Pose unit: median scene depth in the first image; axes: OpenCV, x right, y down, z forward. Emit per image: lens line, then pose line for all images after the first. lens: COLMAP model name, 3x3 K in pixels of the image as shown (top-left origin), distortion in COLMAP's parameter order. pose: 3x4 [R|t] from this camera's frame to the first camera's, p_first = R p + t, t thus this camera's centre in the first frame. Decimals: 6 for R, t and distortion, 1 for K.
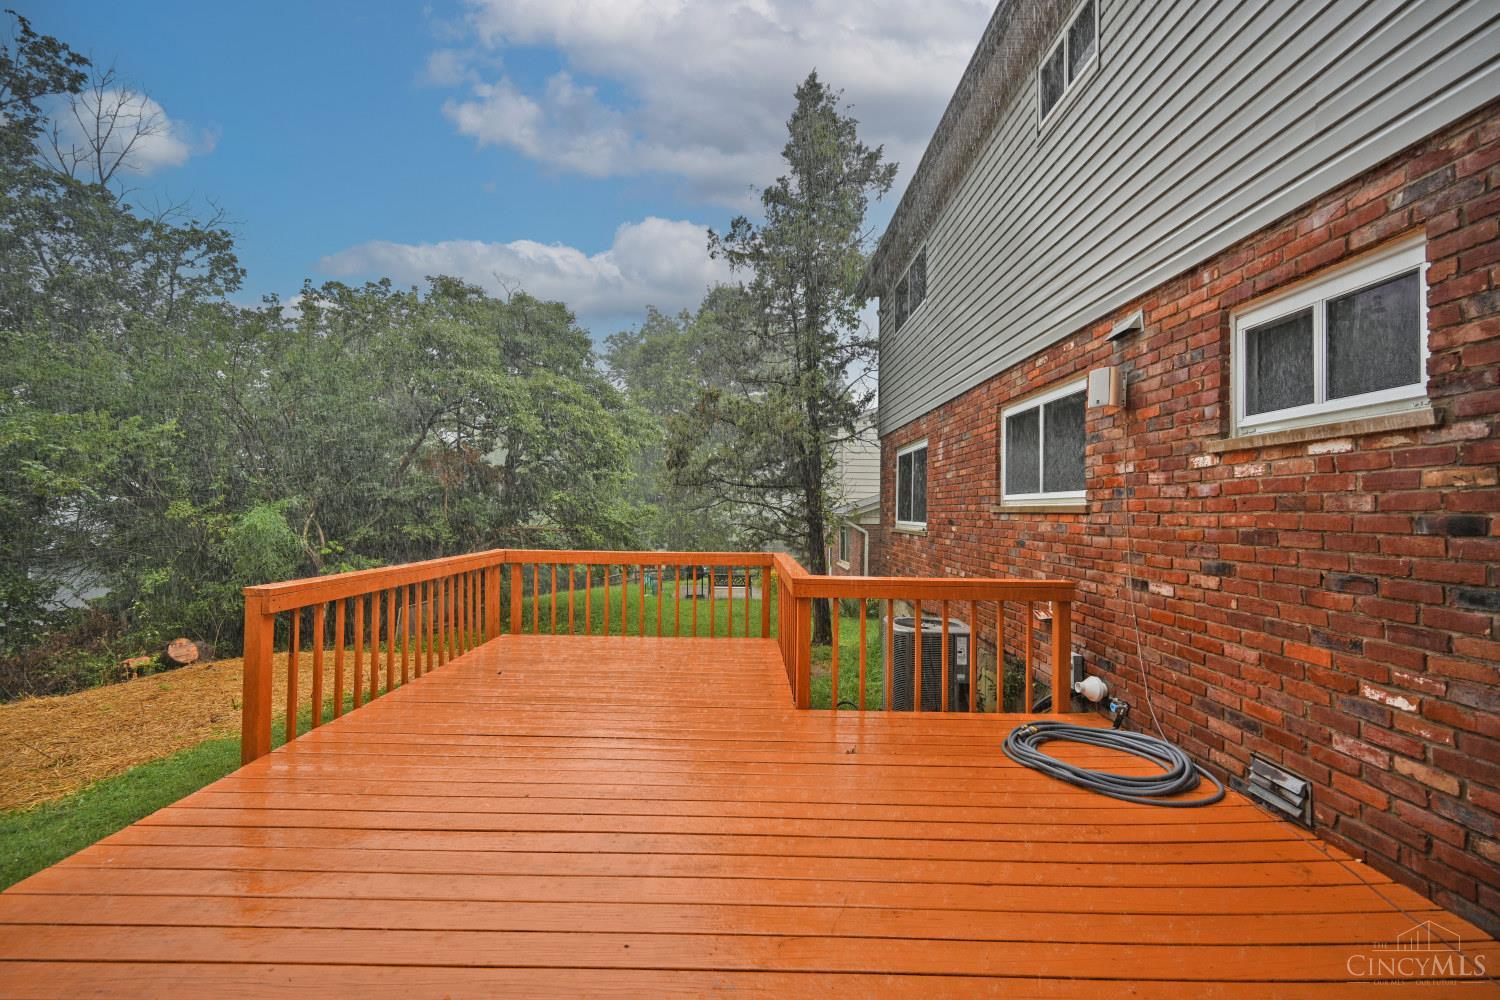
lens RADIAL K [[604.8, 0, 756.9], [0, 604.8, 501.7], [0, 0, 1]] dist [-0.000776, 0.000212]
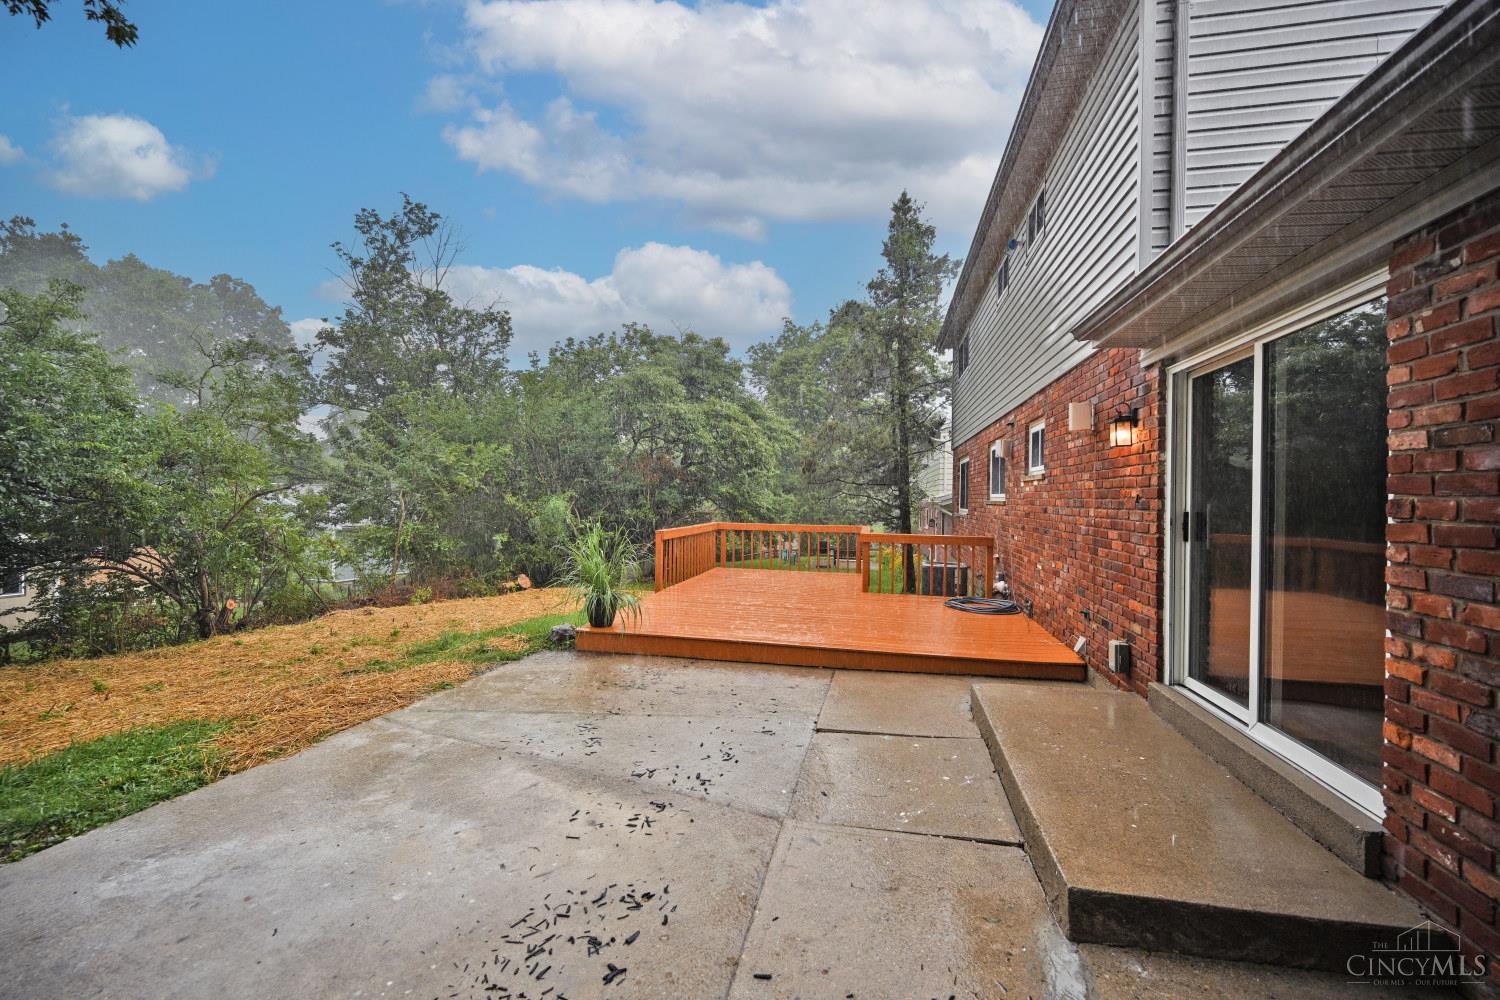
lens RADIAL K [[604.8, 0, 756.9], [0, 604.8, 501.7], [0, 0, 1]] dist [-0.000776, 0.000212]
pose [[0.976276, 0.002890, -0.216510, 0.065444], [0.001806, 0.999767, 0.021490, -0.015113], [0.216522, -0.021371, 0.976044, -0.486157]]
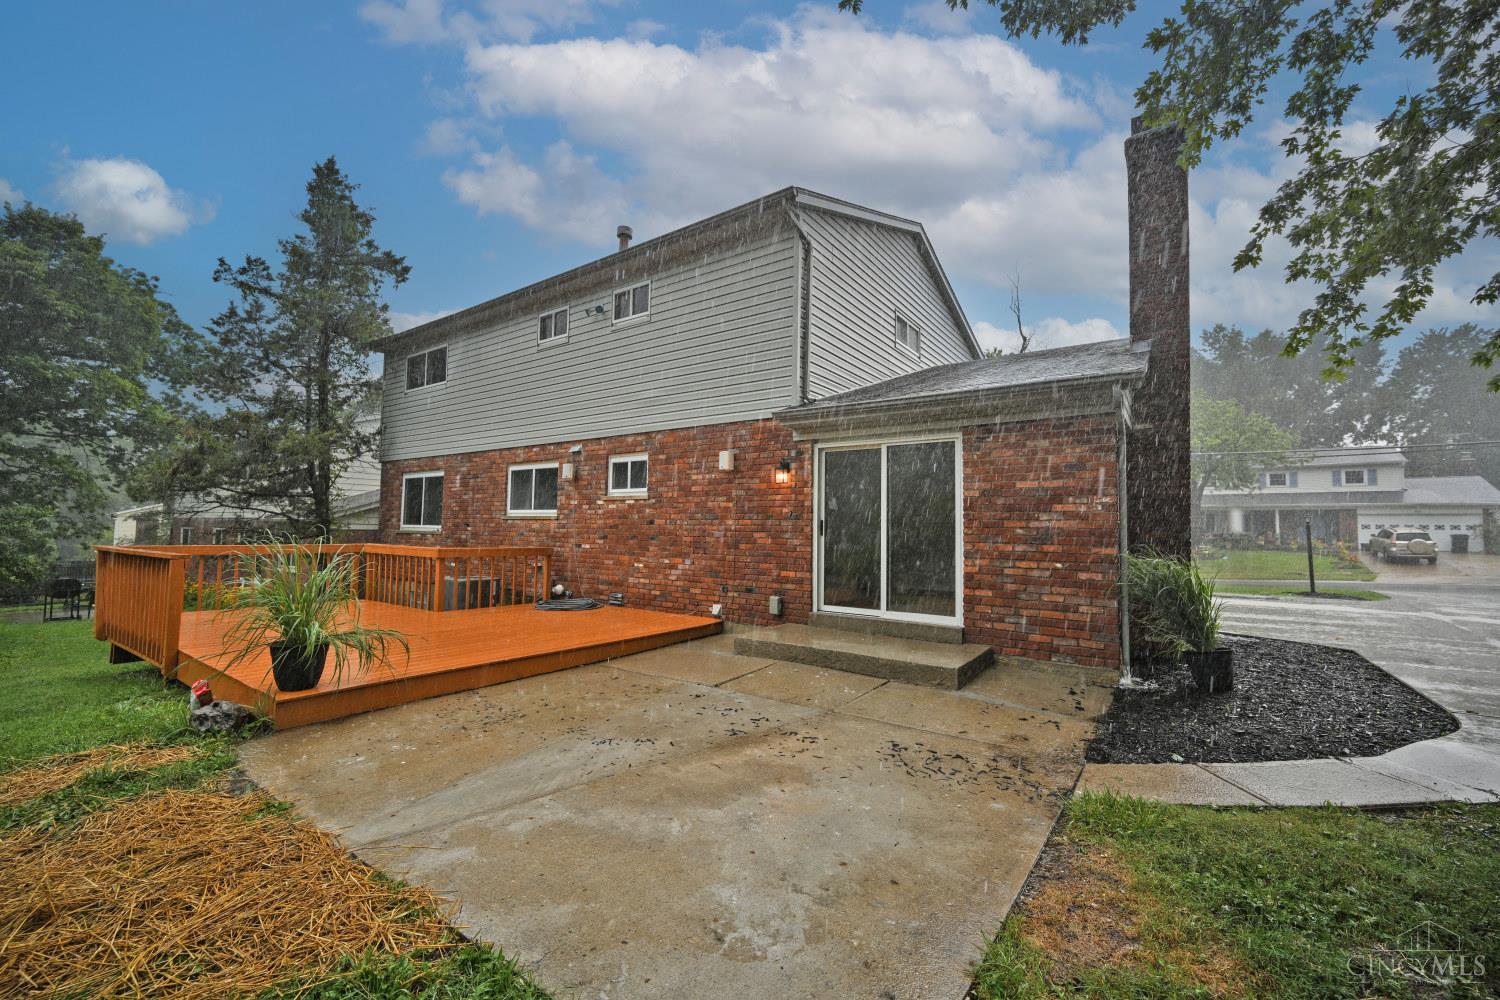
lens RADIAL K [[604.8, 0, 756.9], [0, 604.8, 501.7], [0, 0, 1]] dist [-0.000776, 0.000212]
pose [[0.585161, 0.036176, 0.810110, -0.378835], [-0.022652, 0.999344, -0.028264, -0.000507], [-0.810601, -0.001812, 0.585596, -0.425741]]
